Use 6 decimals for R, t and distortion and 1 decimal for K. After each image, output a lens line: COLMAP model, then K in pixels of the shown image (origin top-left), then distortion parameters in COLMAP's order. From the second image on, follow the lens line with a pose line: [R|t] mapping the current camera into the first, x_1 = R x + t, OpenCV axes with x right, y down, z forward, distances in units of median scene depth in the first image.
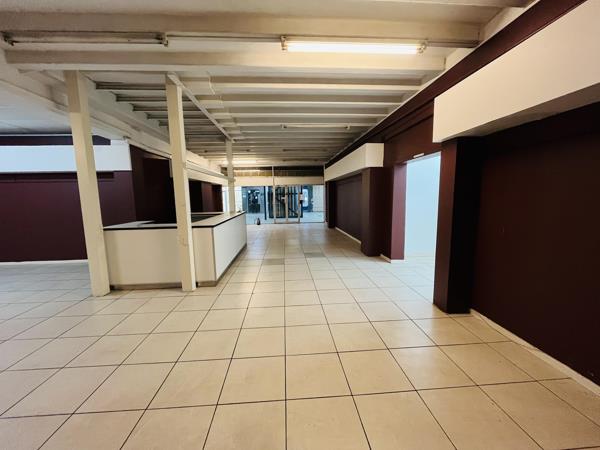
lens RADIAL K [[242.5, 0, 299.6], [0, 242.5, 226.4], [0, 0, 1]] dist [-0.000991, -0.000189]
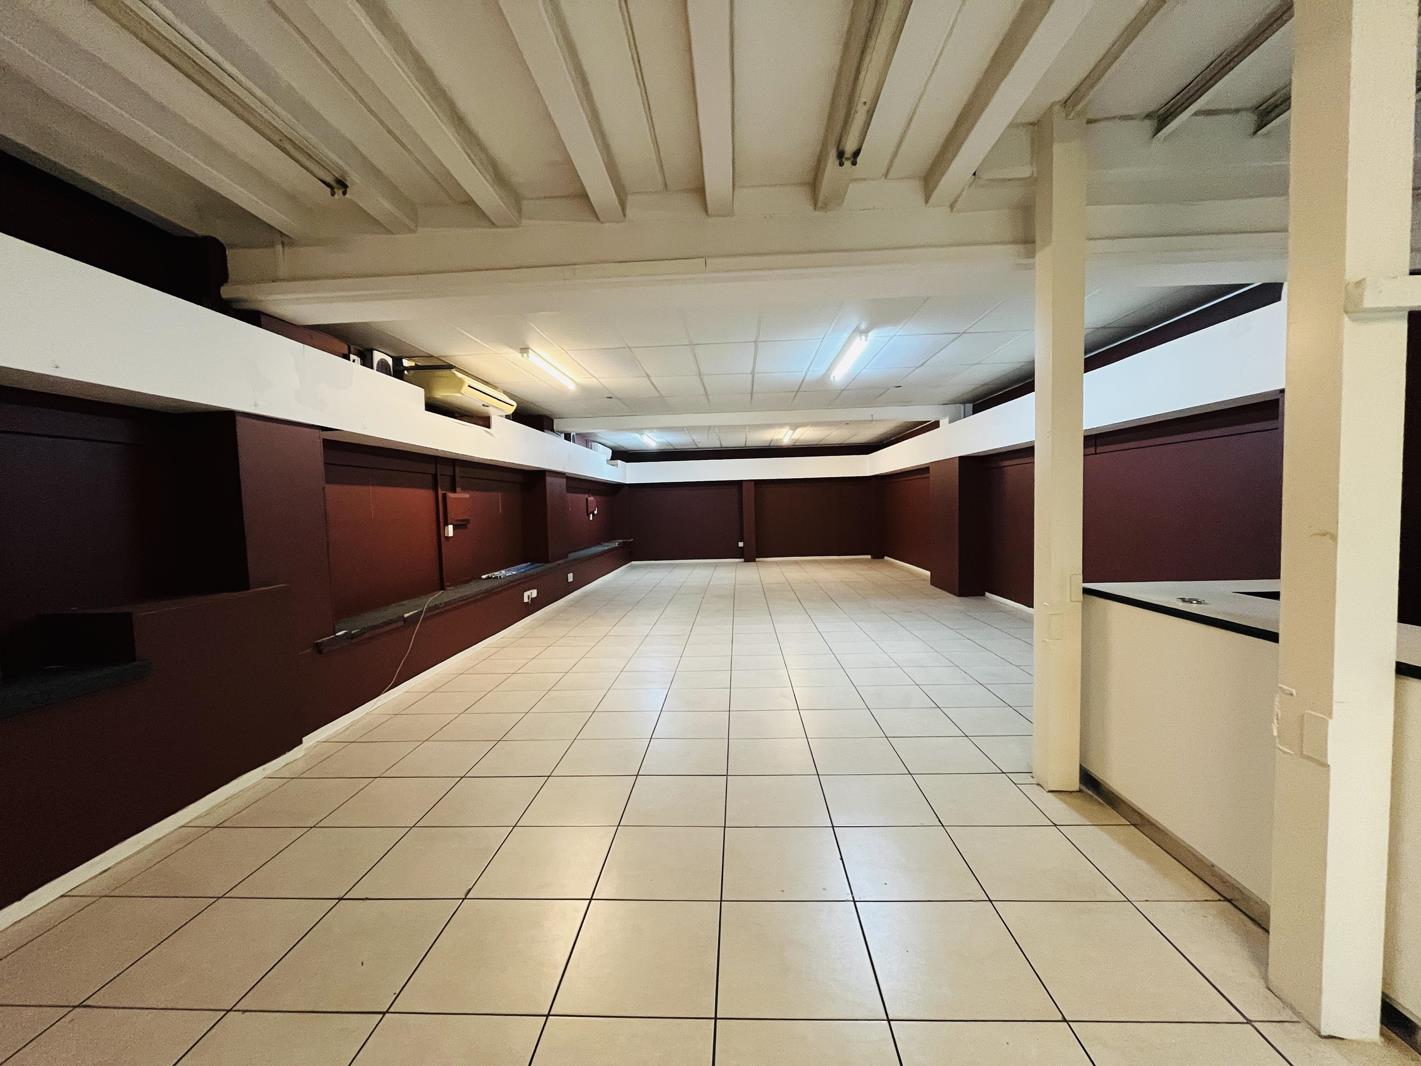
lens RADIAL K [[574.4, 0, 709.6], [0, 574.4, 536.2], [0, 0, 1]] dist [-0.000991, -0.000189]
pose [[-0.113162, 0.077483, -0.990551, -0.017366], [-0.094109, 0.991637, 0.088319, -0.075913], [0.989110, 0.103214, -0.104923, 0.572769]]
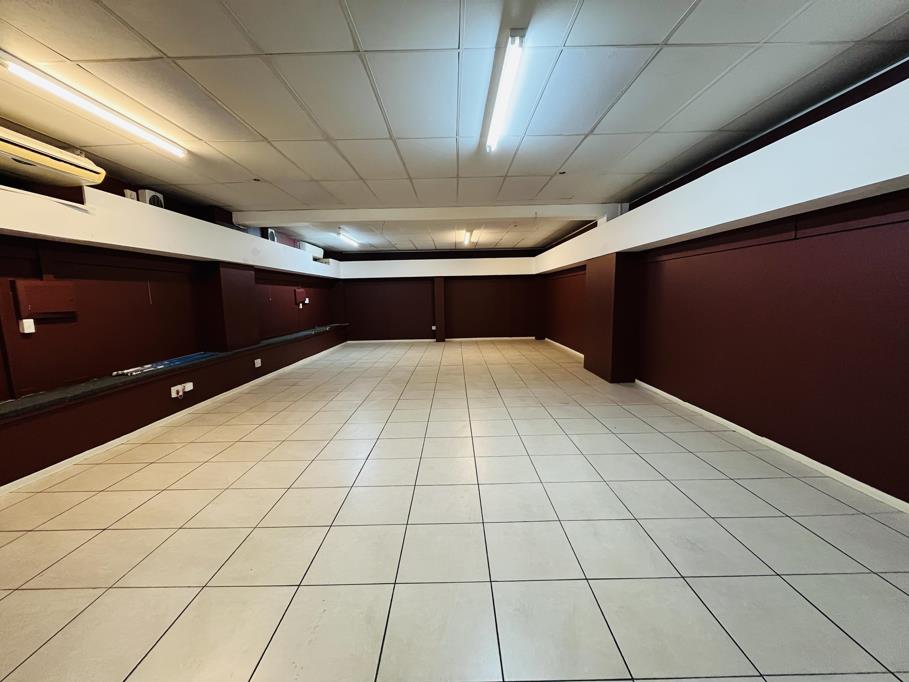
lens RADIAL K [[367.4, 0, 453.9], [0, 367.4, 343.1], [0, 0, 1]] dist [-0.000991, -0.000189]
pose [[-0.064468, 0.148964, -0.986739, -0.749072], [-0.103186, 0.982501, 0.155065, -0.076391], [0.992571, 0.111814, -0.047969, 0.713227]]
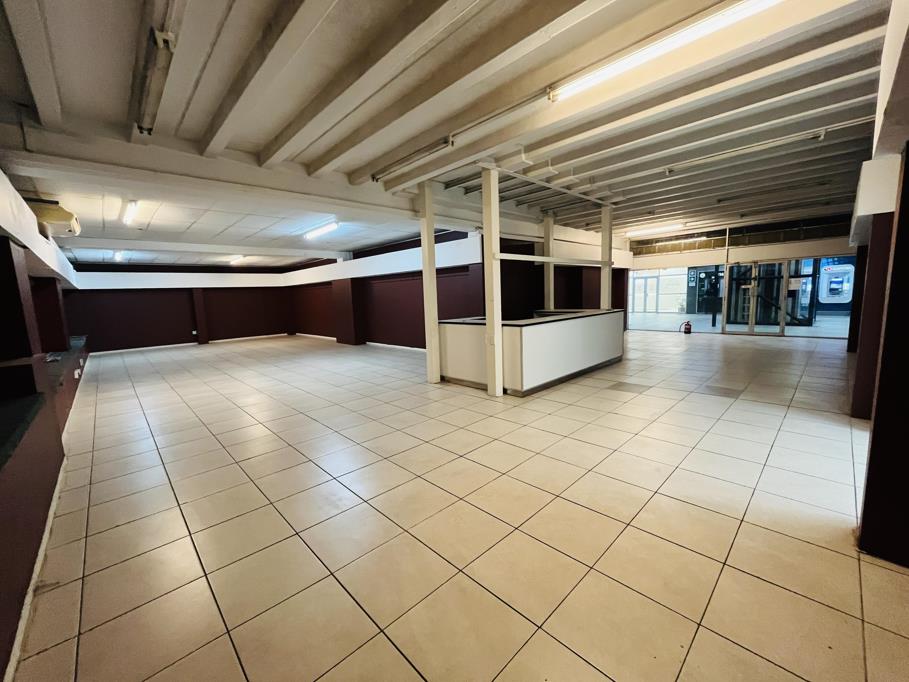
lens RADIAL K [[367.4, 0, 453.9], [0, 367.4, 343.1], [0, 0, 1]] dist [-0.000991, -0.000189]
pose [[0.644964, 0.094386, -0.758362, 0.463986], [-0.069363, 0.995478, 0.064907, -0.006393], [0.761059, 0.010740, 0.648594, -0.001570]]
